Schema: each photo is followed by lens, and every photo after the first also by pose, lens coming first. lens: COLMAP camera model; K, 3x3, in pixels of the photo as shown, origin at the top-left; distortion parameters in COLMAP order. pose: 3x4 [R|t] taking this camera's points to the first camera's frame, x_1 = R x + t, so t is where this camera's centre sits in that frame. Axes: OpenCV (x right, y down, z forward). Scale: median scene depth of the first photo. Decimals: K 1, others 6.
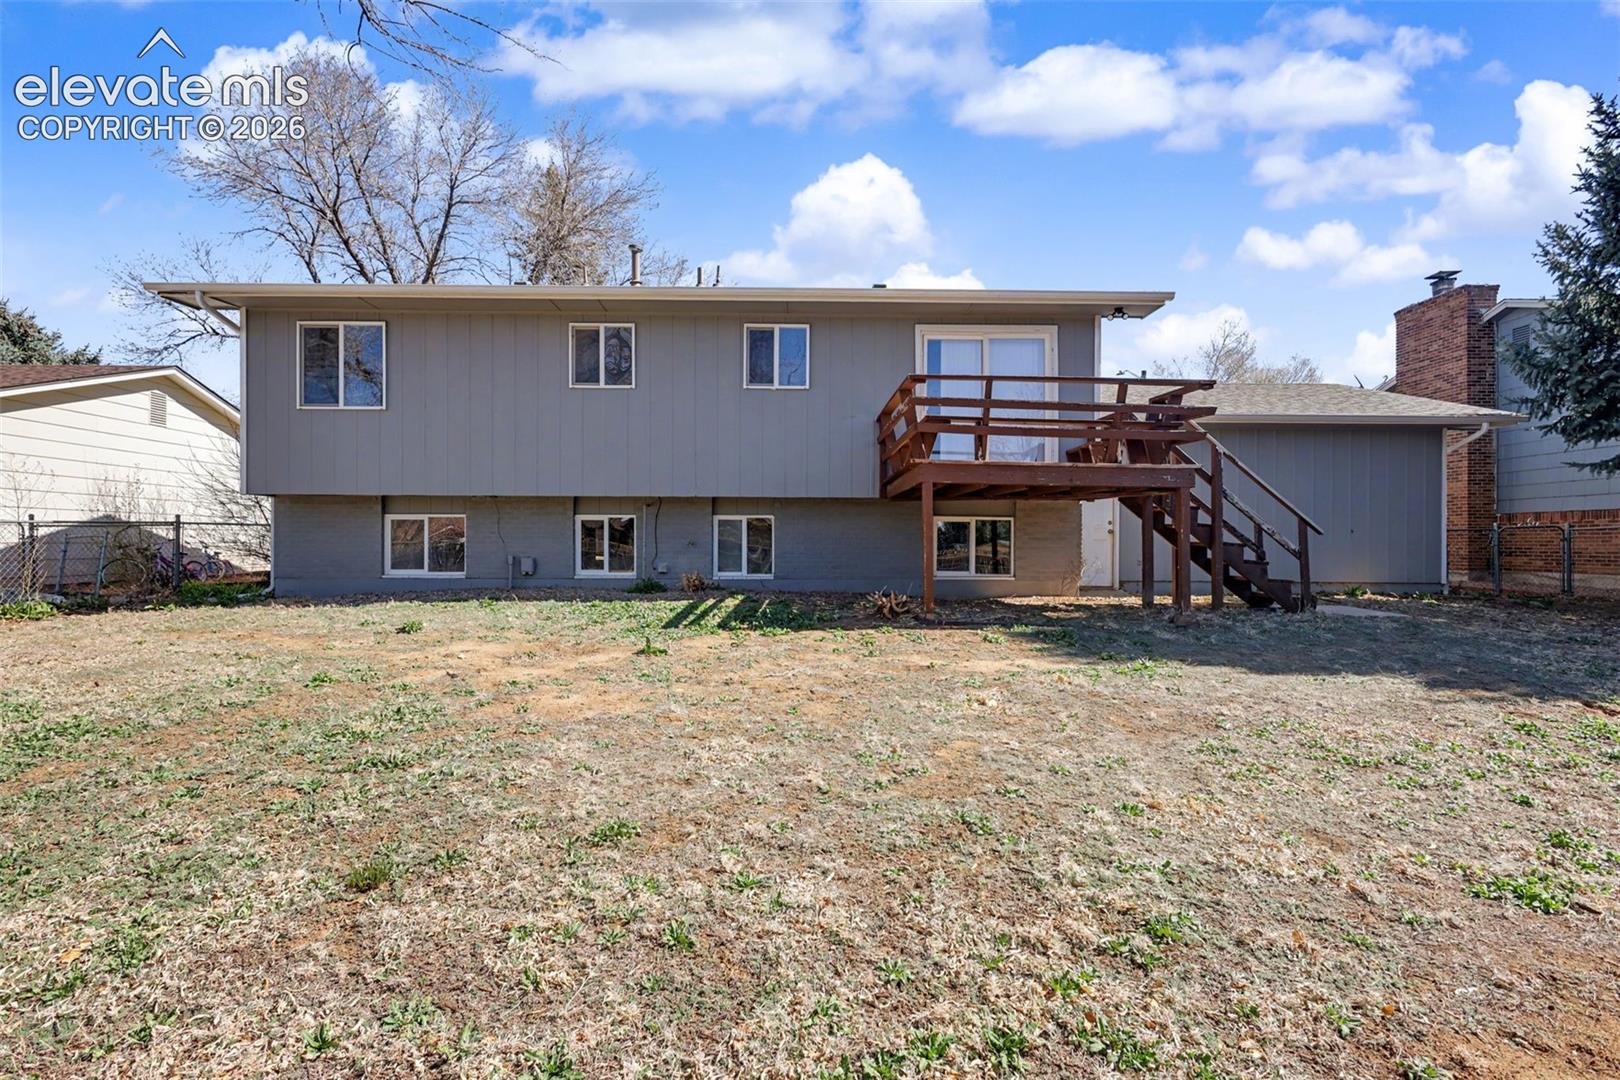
lens RADIAL K [[776.6, 0, 809.5], [0, 776.6, 550.0], [0, 0, 1]] dist [-0.009960, 0.009120]
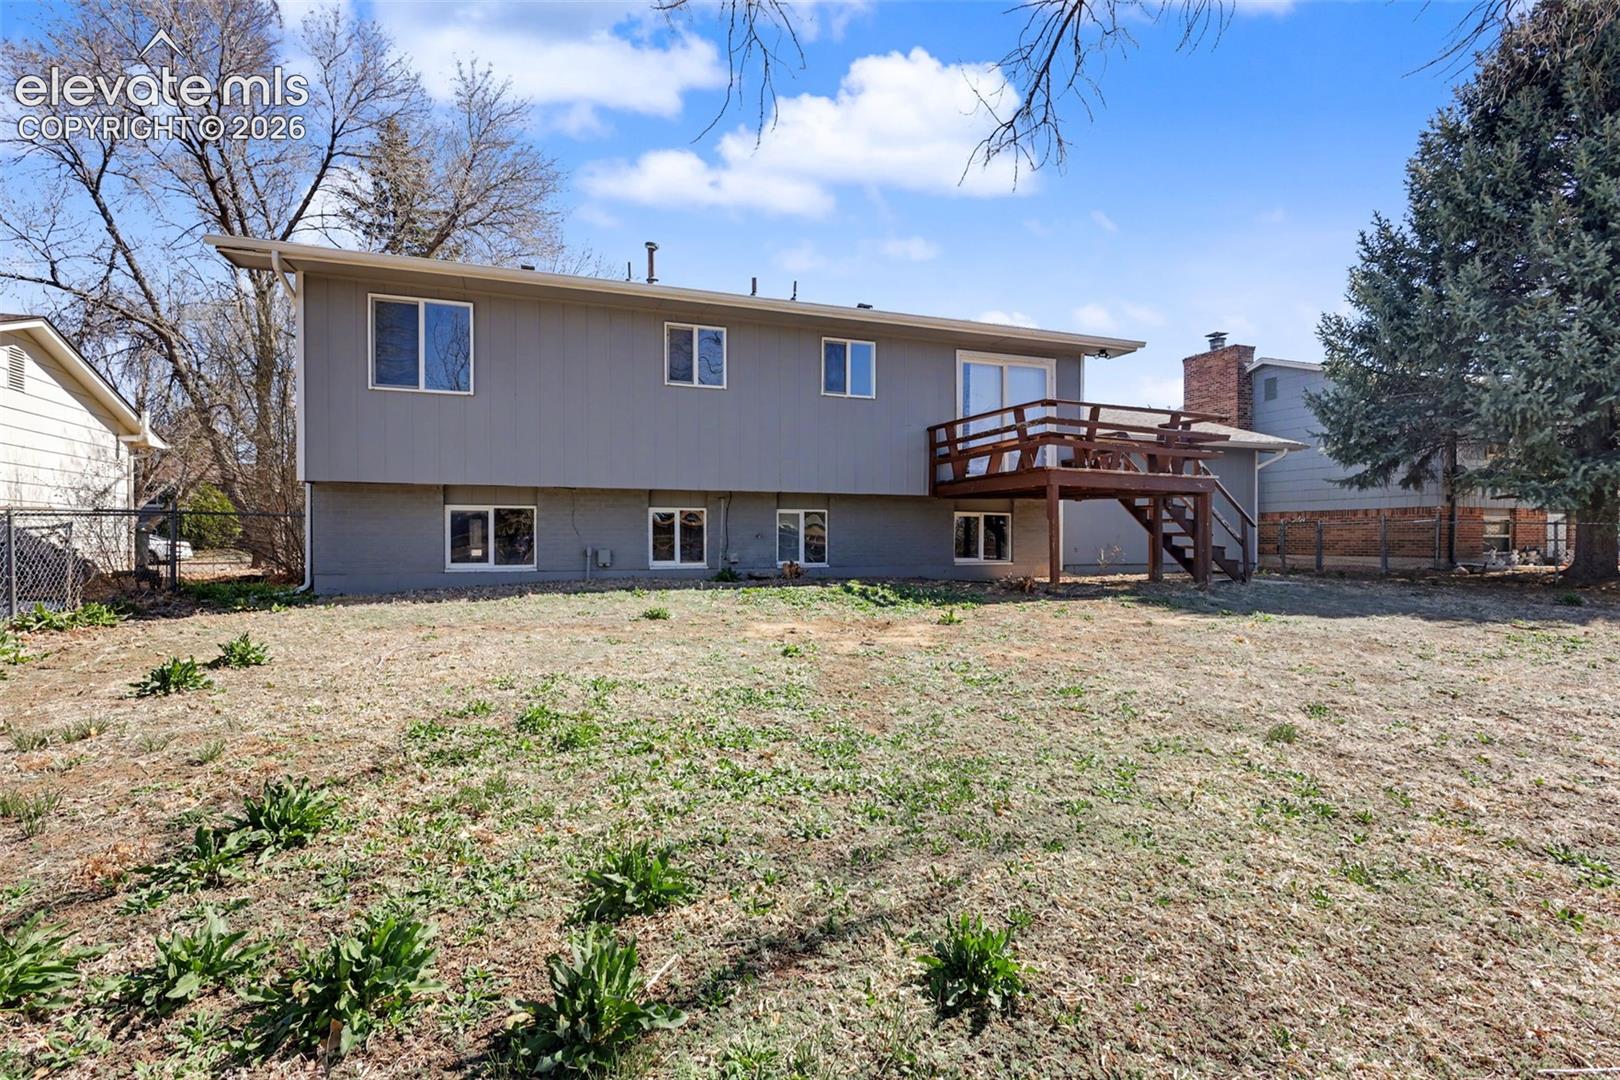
lens RADIAL K [[761.2, 0, 794.1], [0, 761.2, 542.4], [0, 0, 1]] dist [-0.000305, 0.000897]
pose [[0.944631, -0.004876, 0.328097, -0.452124], [0.004786, 0.999988, 0.001081, 0.000747], [-0.328099, 0.000549, 0.944643, -0.013756]]
